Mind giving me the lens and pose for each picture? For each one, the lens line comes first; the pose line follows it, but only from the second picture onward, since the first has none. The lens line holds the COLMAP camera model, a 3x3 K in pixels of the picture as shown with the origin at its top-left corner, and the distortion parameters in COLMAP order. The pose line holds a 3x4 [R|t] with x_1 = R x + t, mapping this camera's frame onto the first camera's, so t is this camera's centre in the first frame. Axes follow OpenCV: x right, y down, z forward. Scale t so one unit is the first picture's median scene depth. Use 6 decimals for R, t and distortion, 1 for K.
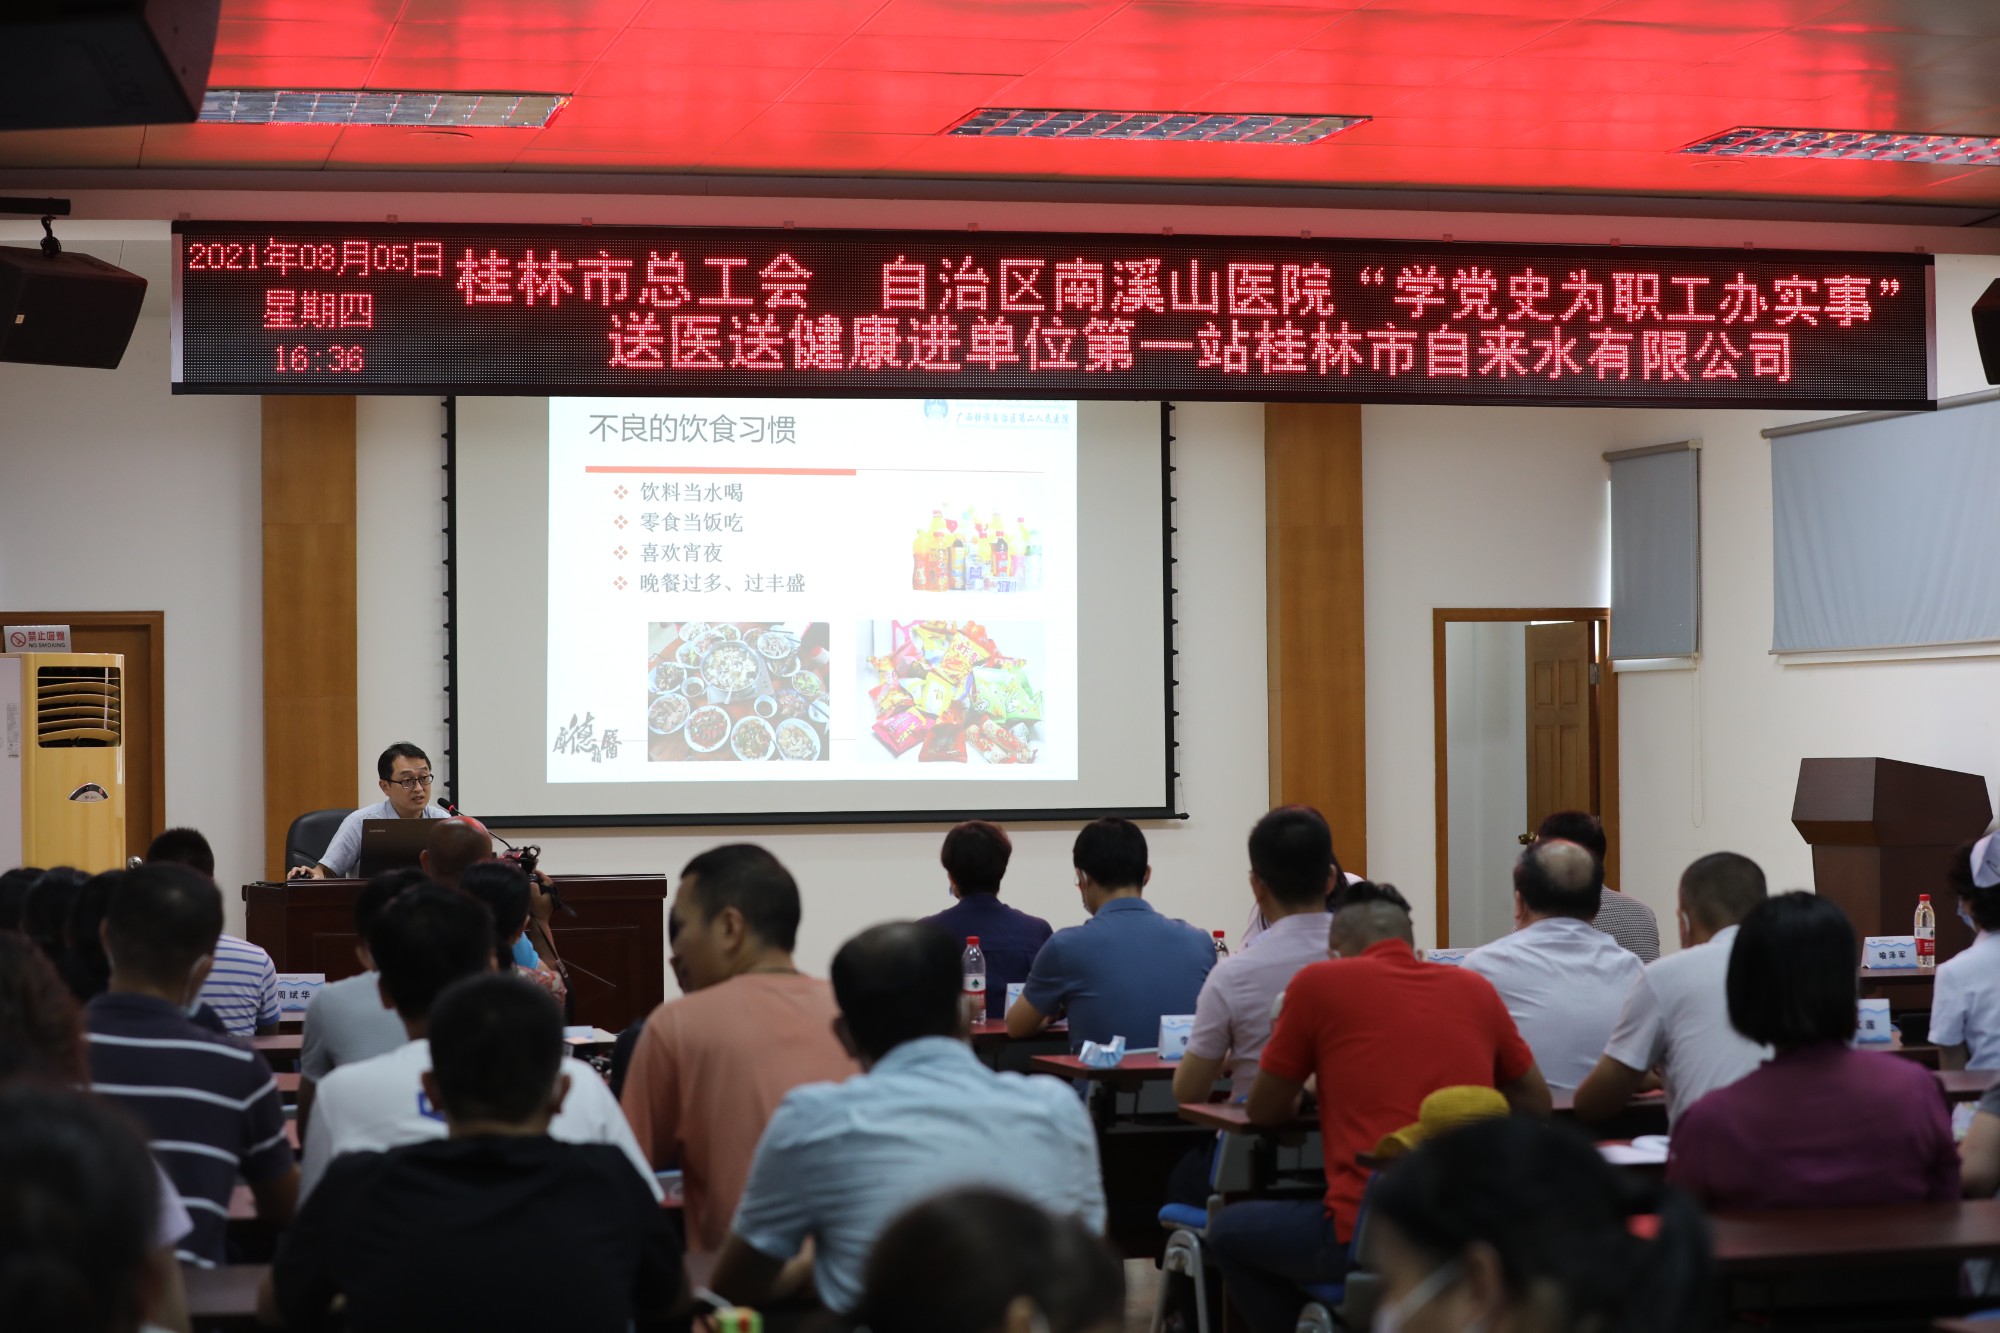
lens RADIAL K [[4286.4, 0, 1006.3], [0, 4286.4, 673.0], [0, 0, 1]] dist [-0.271023, 0.000000]
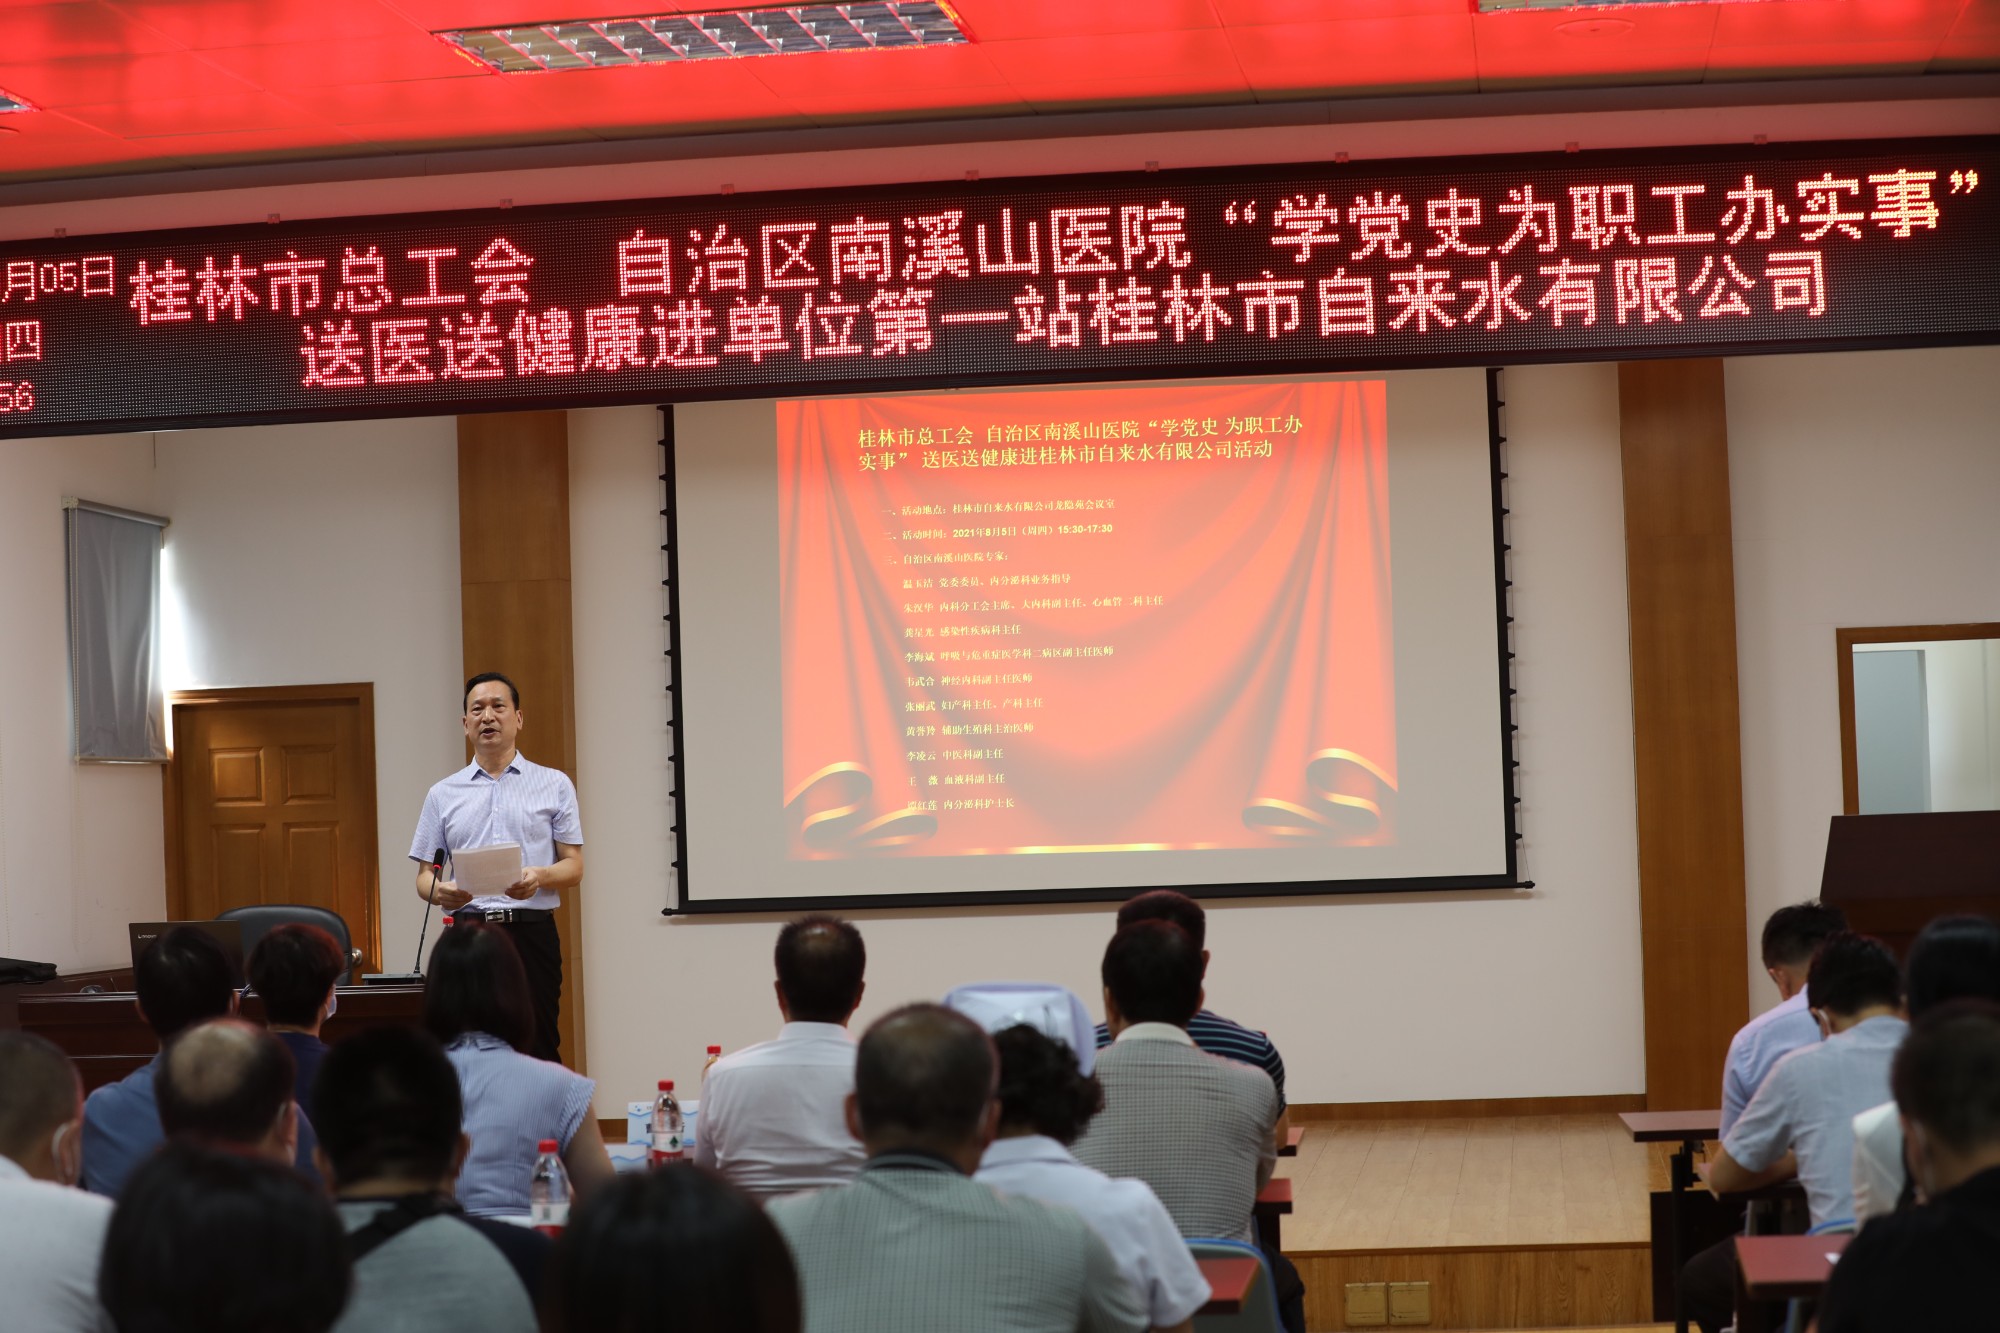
lens RADIAL K [[4036.1, 0, 994.2], [0, 4036.1, 700.7], [0, 0, 1]] dist [-0.302664, 0.000000]
pose [[0.934748, -0.031249, -0.353935, 0.303688], [0.029857, 0.999510, -0.009393, 0.001907], [0.354055, -0.001788, 0.935223, 0.298877]]
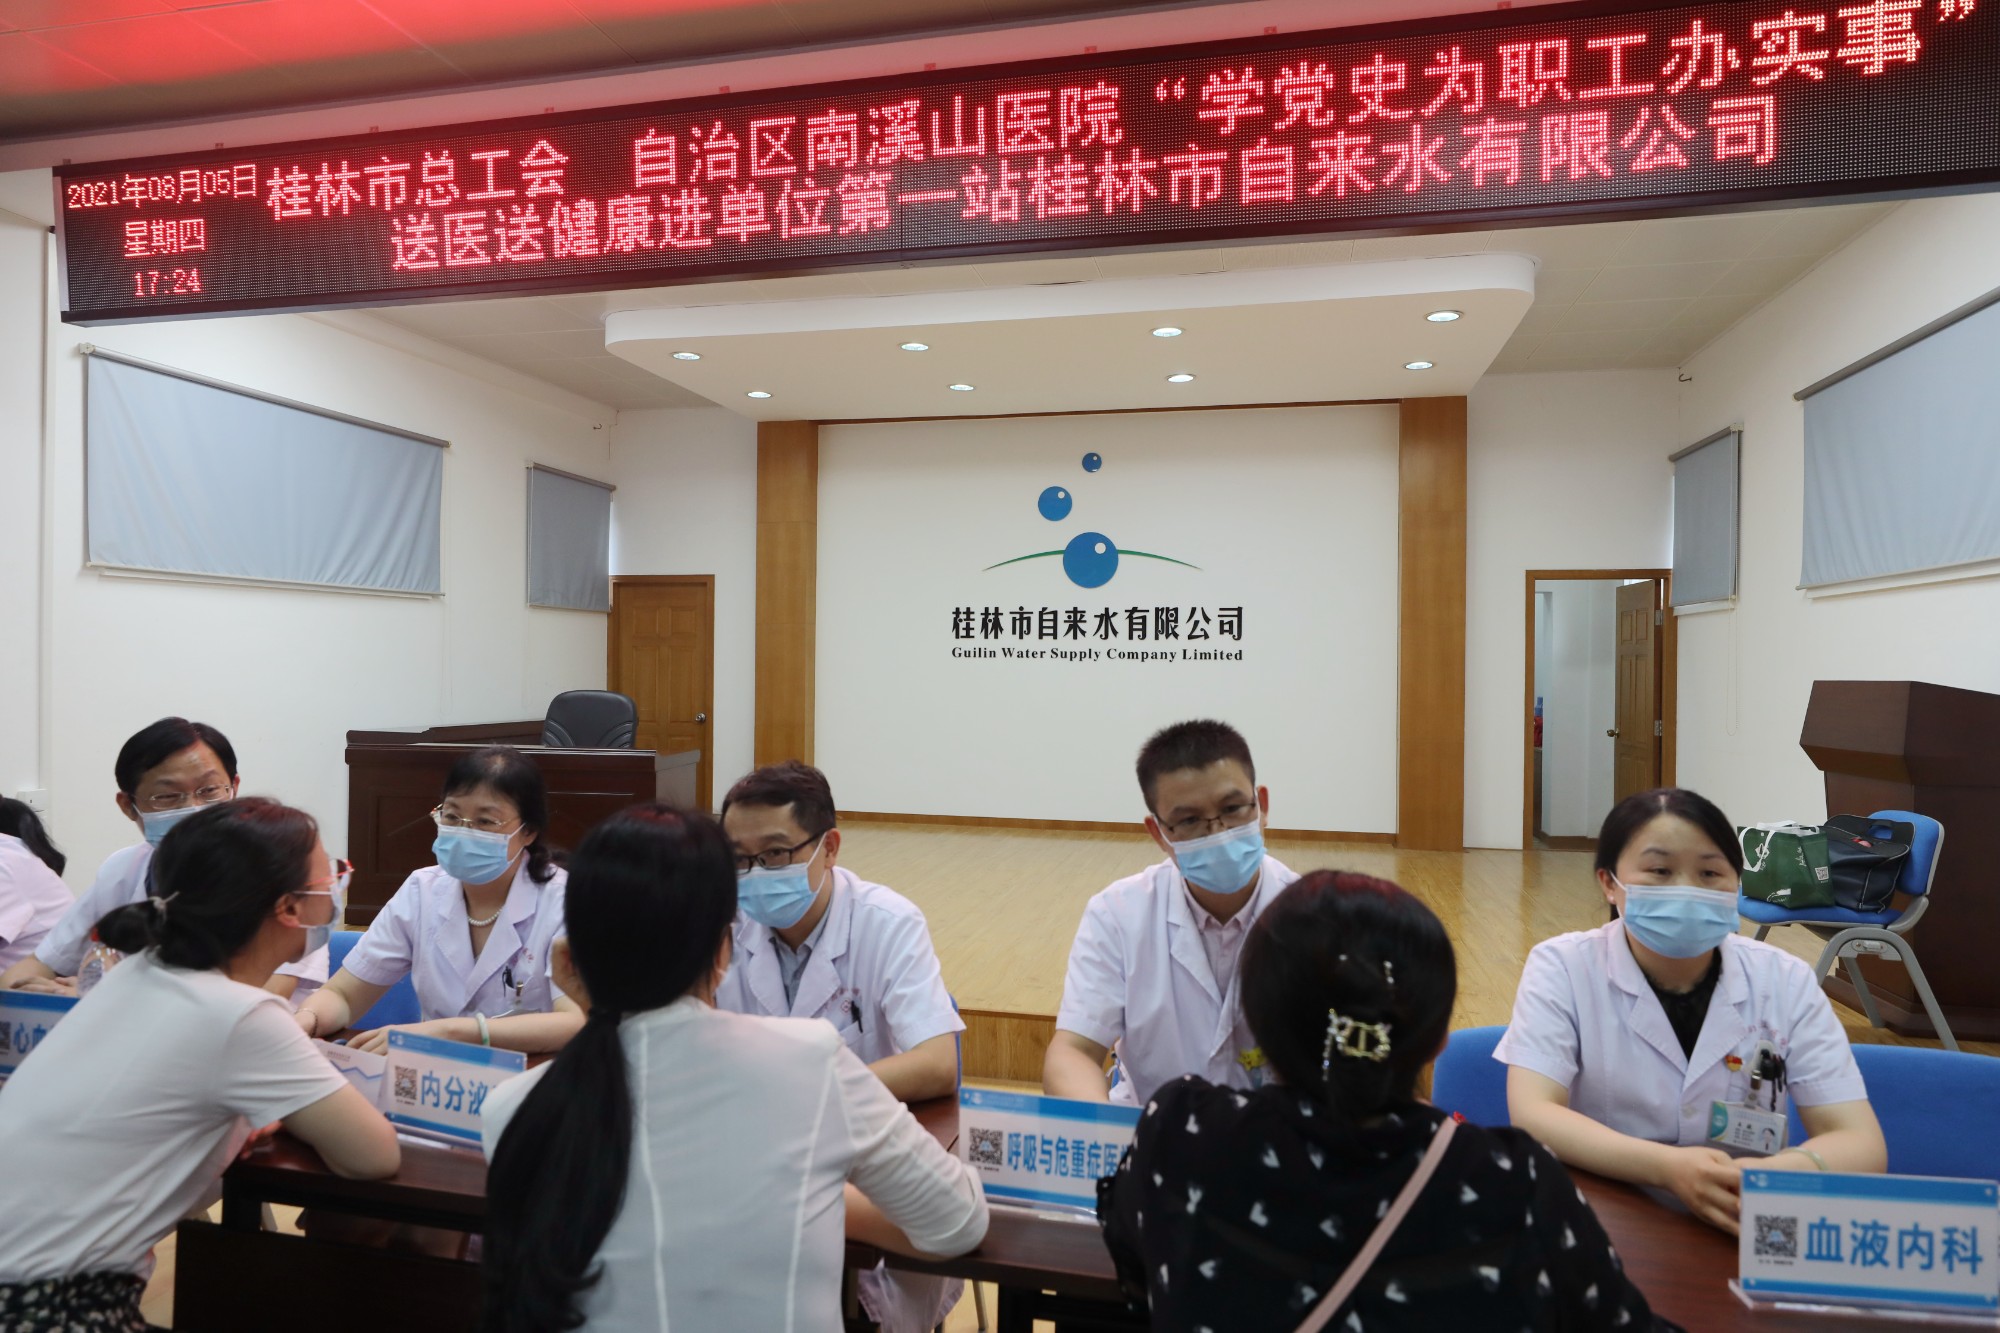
lens RADIAL K [[1192.4, 0, 995.9], [0, 1192.4, 662.0], [0, 0, 1]] dist [-0.019643, 0.019326]
pose [[0.896523, 0.017732, -0.442642, 0.161732], [-0.012803, 0.999818, 0.014122, 0.016723], [0.442812, -0.006994, 0.896587, 0.781659]]
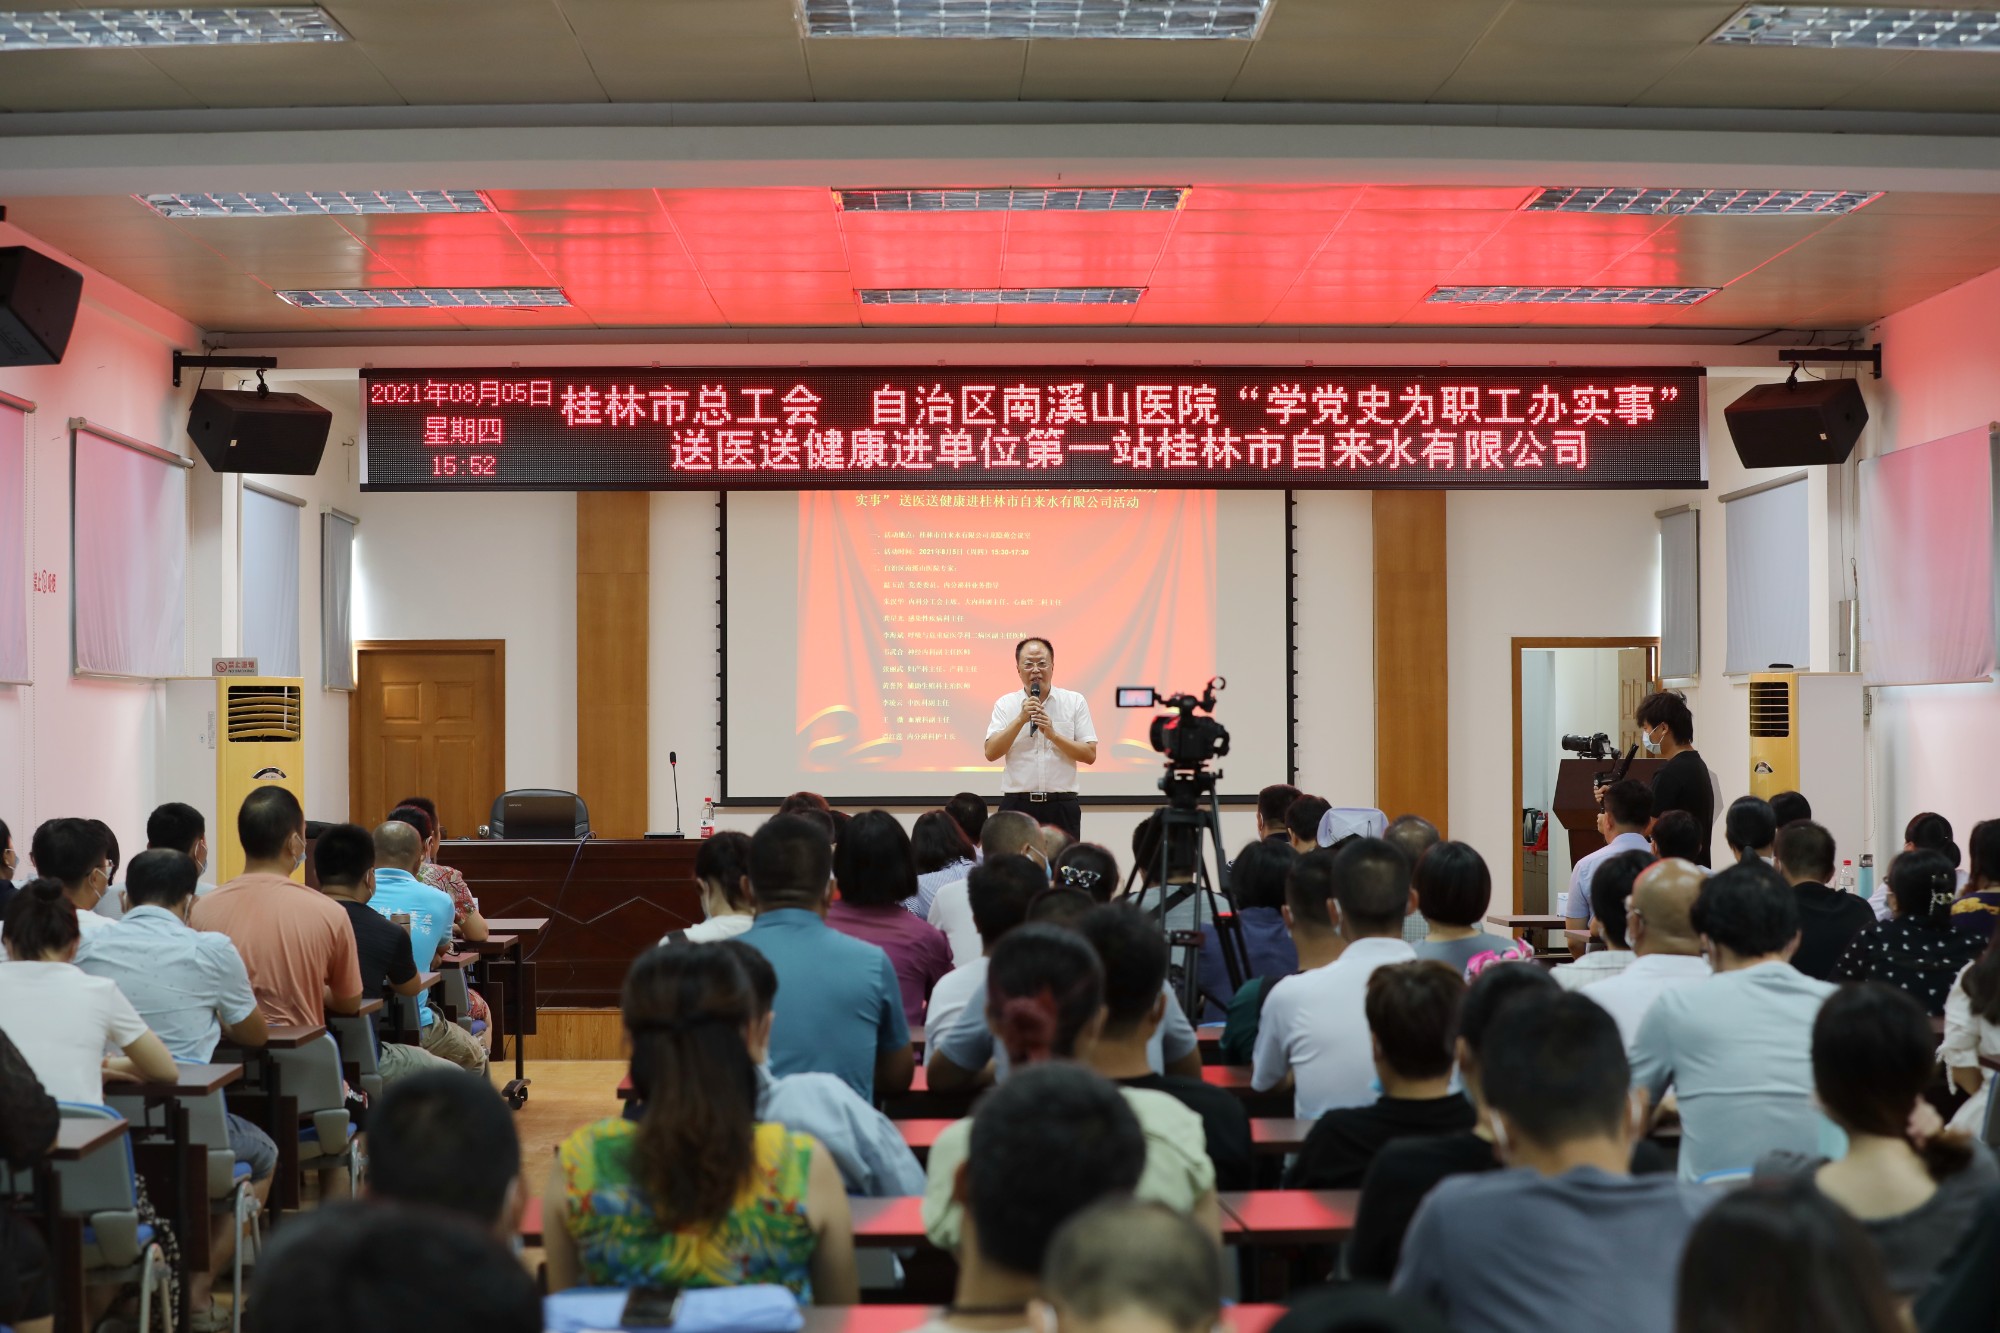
lens RADIAL K [[4036.1, 0, 1000.6], [0, 4036.1, 677.0], [0, 0, 1]] dist [-0.302664, 0.000000]
pose [[0.977572, 0.002469, -0.210587, 0.276778], [-0.002427, 0.999997, 0.000457, -0.005088], [0.210588, 0.000065, 0.977575, -0.243545]]
